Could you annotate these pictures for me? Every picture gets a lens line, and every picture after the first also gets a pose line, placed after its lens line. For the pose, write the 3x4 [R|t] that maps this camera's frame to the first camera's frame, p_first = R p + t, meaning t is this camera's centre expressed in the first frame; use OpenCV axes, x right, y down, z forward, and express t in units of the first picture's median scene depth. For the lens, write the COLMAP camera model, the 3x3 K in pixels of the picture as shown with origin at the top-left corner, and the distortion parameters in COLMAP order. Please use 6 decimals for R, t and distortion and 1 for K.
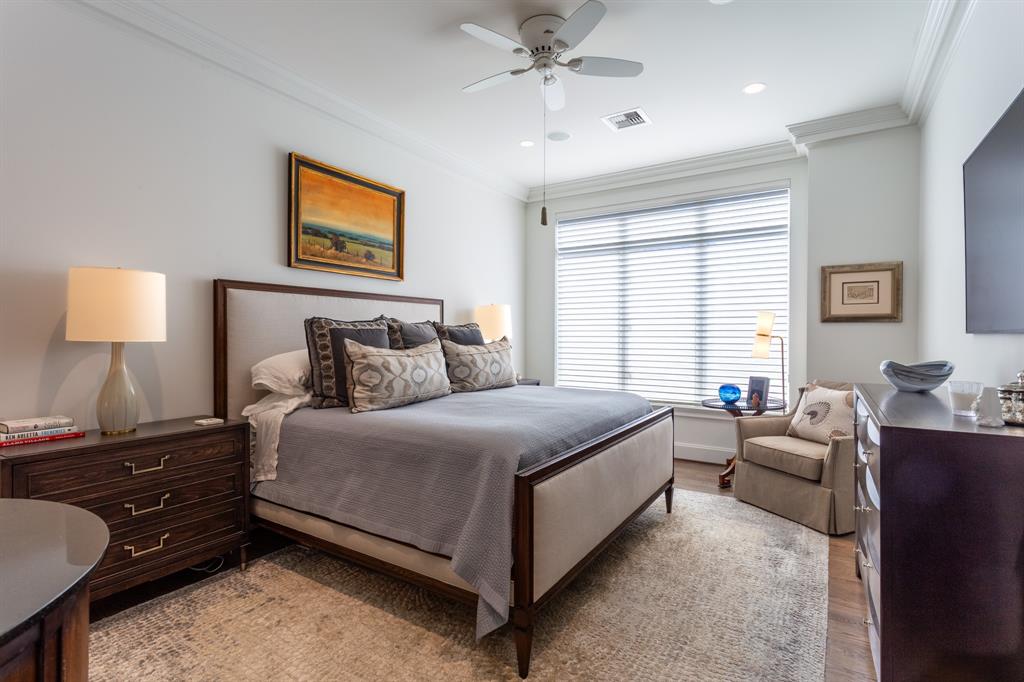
lens RADIAL K [[489.3, 0, 514.4], [0, 489.3, 337.5], [0, 0, 1]] dist [0.004942, 0.002390]
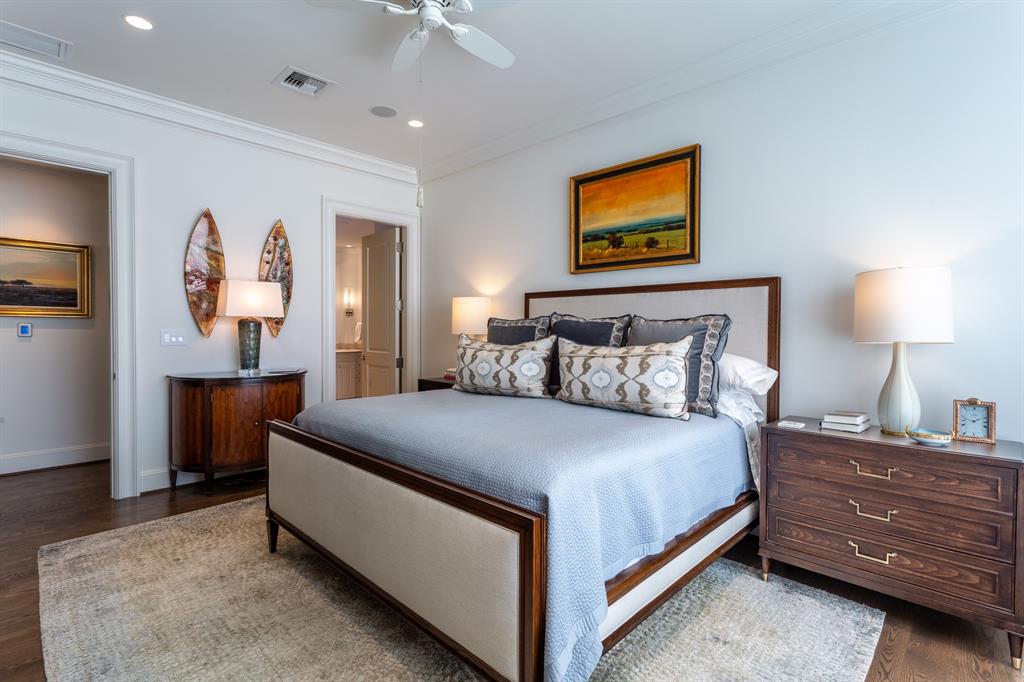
lens RADIAL K [[482.1, 0, 515.5], [0, 482.1, 334.9], [0, 0, 1]] dist [0.003311, 0.000589]
pose [[-0.164666, 0.000239, -0.986349, 0.645188], [-0.013668, 0.999903, 0.002524, 0.000808], [0.986255, 0.013897, -0.164647, 0.961798]]
